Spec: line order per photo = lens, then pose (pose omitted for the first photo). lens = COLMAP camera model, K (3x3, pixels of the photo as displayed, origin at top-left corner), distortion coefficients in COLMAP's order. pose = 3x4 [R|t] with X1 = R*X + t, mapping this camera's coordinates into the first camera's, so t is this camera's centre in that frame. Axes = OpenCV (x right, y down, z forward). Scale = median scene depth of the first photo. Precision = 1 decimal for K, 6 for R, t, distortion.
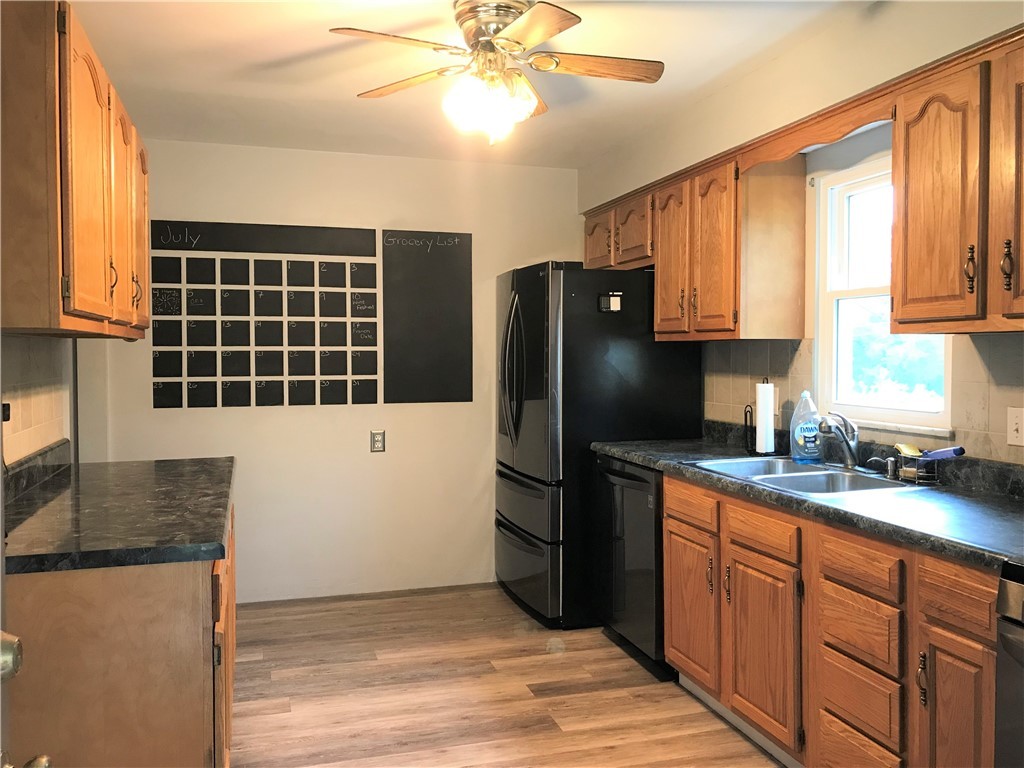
lens RADIAL K [[846.4, 0, 507.1], [0, 846.4, 380.8], [0, 0, 1]] dist [0.035130, -0.055676]
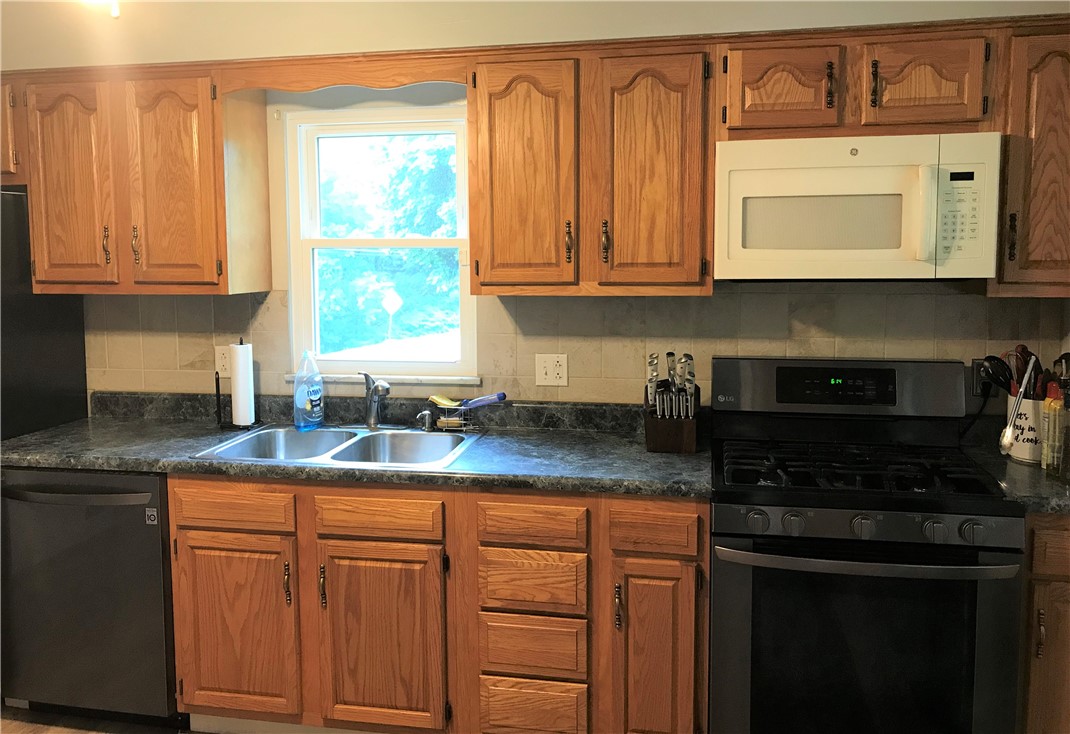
lens RADIAL K [[876.3, 0, 548.1], [0, 876.3, 326.9], [0, 0, 1]] dist [0.042237, -0.066967]
pose [[0.459899, -0.079956, 0.884364, -0.420443], [0.035158, 0.996796, 0.071838, -0.083486], [-0.887275, -0.001946, 0.461237, 0.393843]]
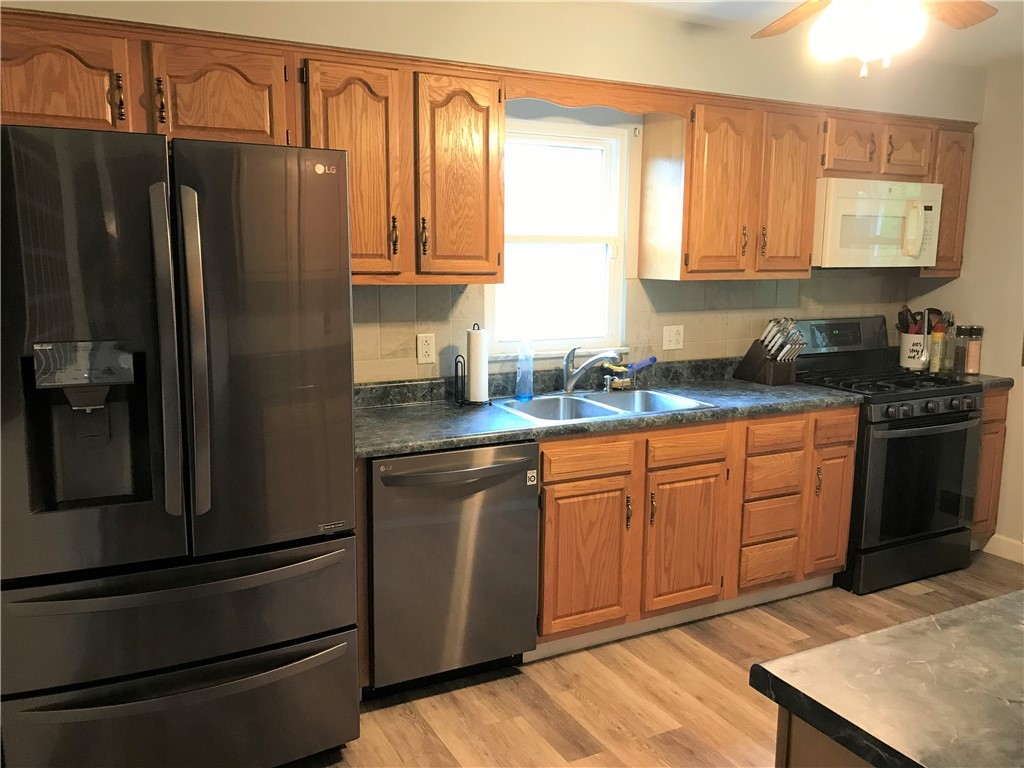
lens RADIAL K [[846.4, 0, 518.4], [0, 846.4, 374.6], [0, 0, 1]] dist [0.035130, -0.055676]
pose [[-0.202190, -0.140266, 0.969250, -0.777606], [0.025393, 0.988607, 0.148364, -0.105888], [-0.979017, 0.054610, -0.196325, 1.422514]]
